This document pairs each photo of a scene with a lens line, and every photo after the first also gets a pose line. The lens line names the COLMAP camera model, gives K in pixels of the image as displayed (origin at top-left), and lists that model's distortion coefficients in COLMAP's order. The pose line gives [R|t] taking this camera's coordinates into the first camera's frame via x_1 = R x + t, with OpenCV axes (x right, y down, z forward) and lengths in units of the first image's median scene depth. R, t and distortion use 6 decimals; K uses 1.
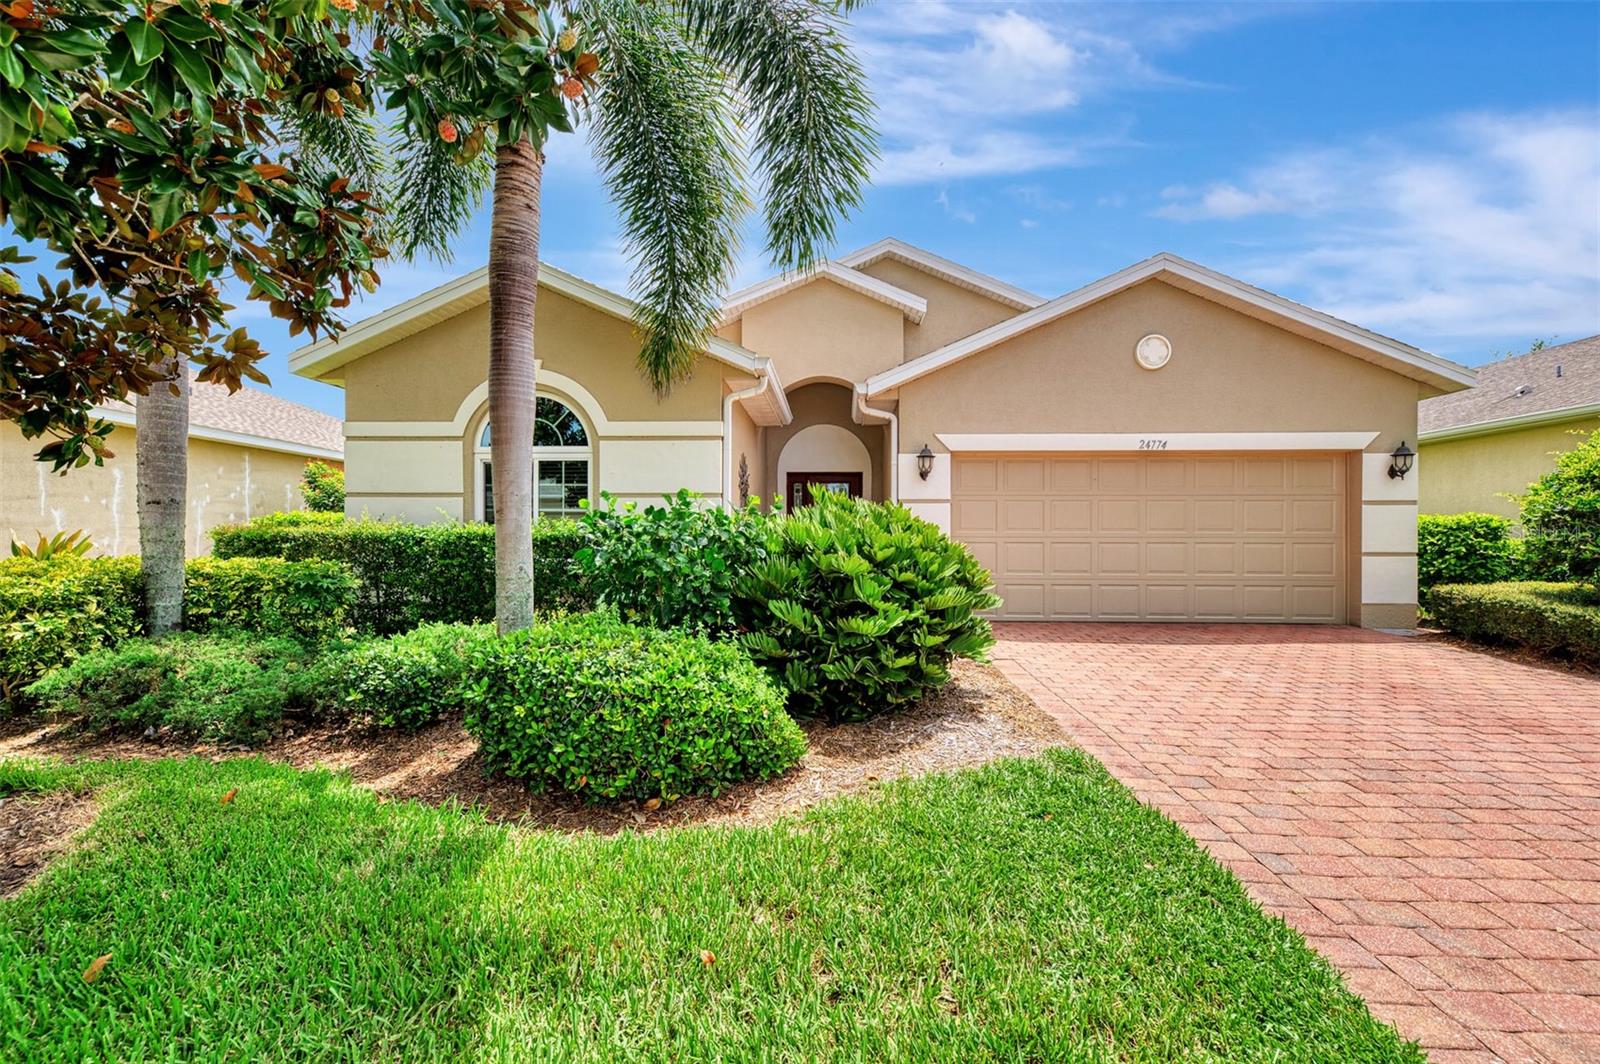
lens RADIAL K [[729.8, 0, 805.4], [0, 729.8, 544.0], [0, 0, 1]] dist [0.003588, 0.000927]
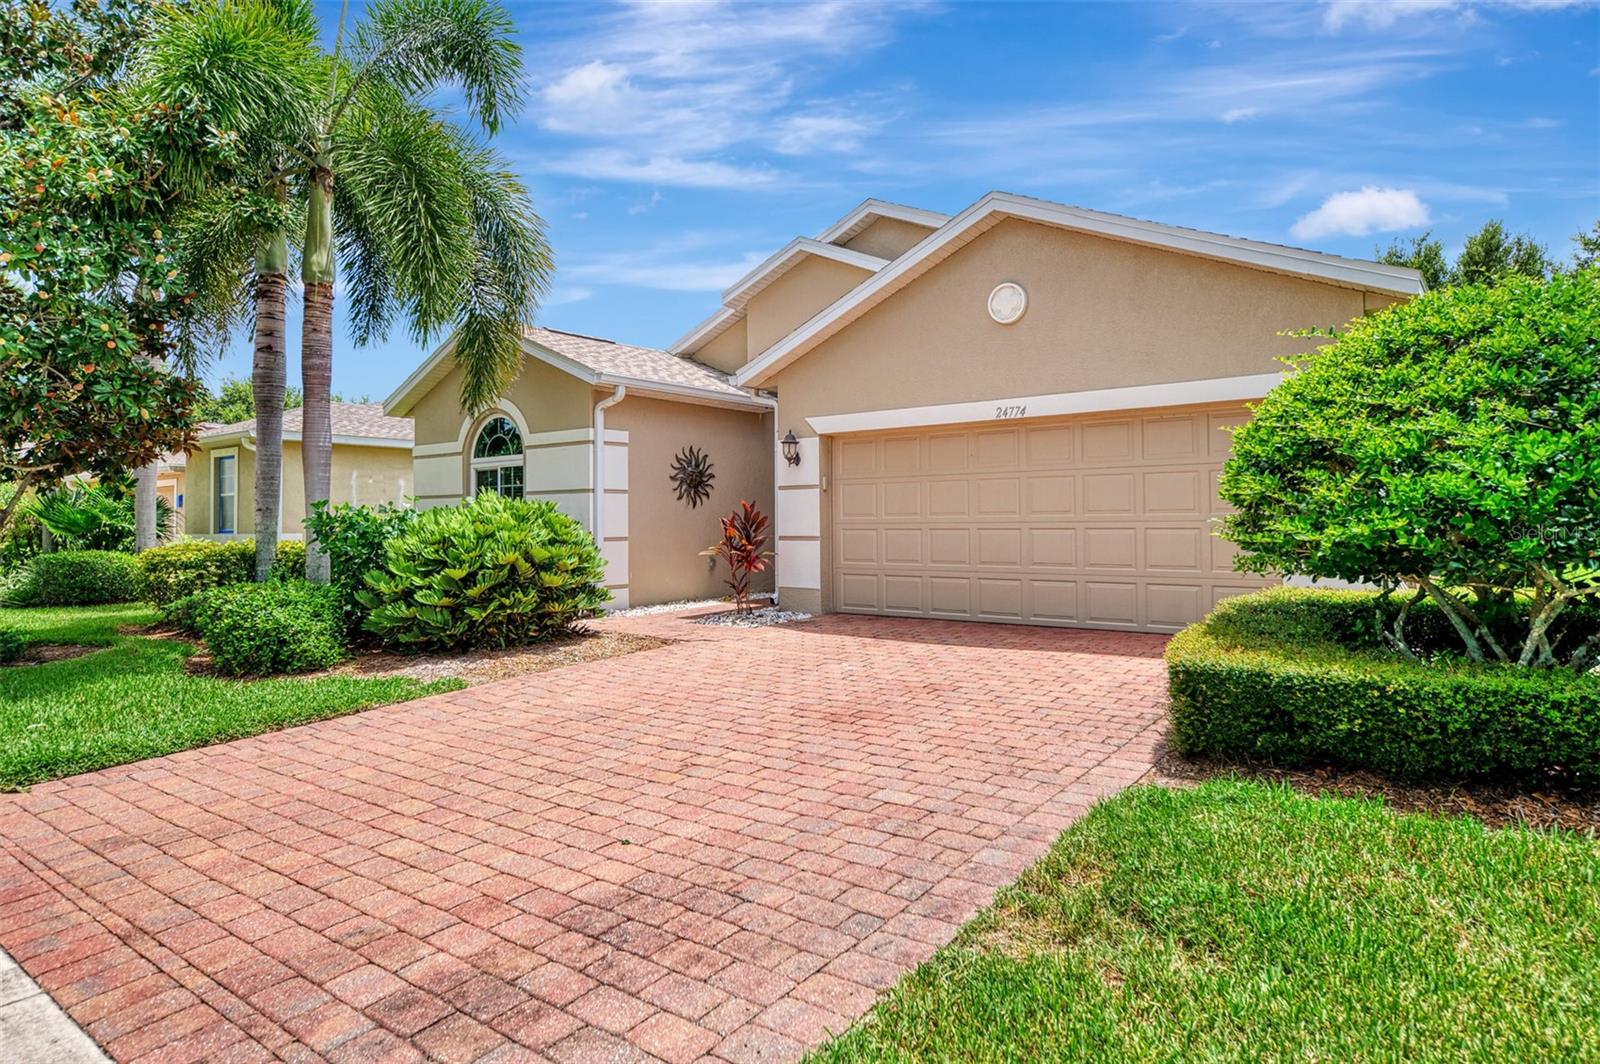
lens RADIAL K [[902.7, 0, 801.0], [0, 902.7, 520.1], [0, 0, 1]] dist [-0.000222, 0.000010]
pose [[0.816812, -0.010919, -0.576801, 0.882003], [0.004027, 0.999904, -0.013227, 0.001517], [0.576890, 0.008481, 0.816778, 0.009033]]
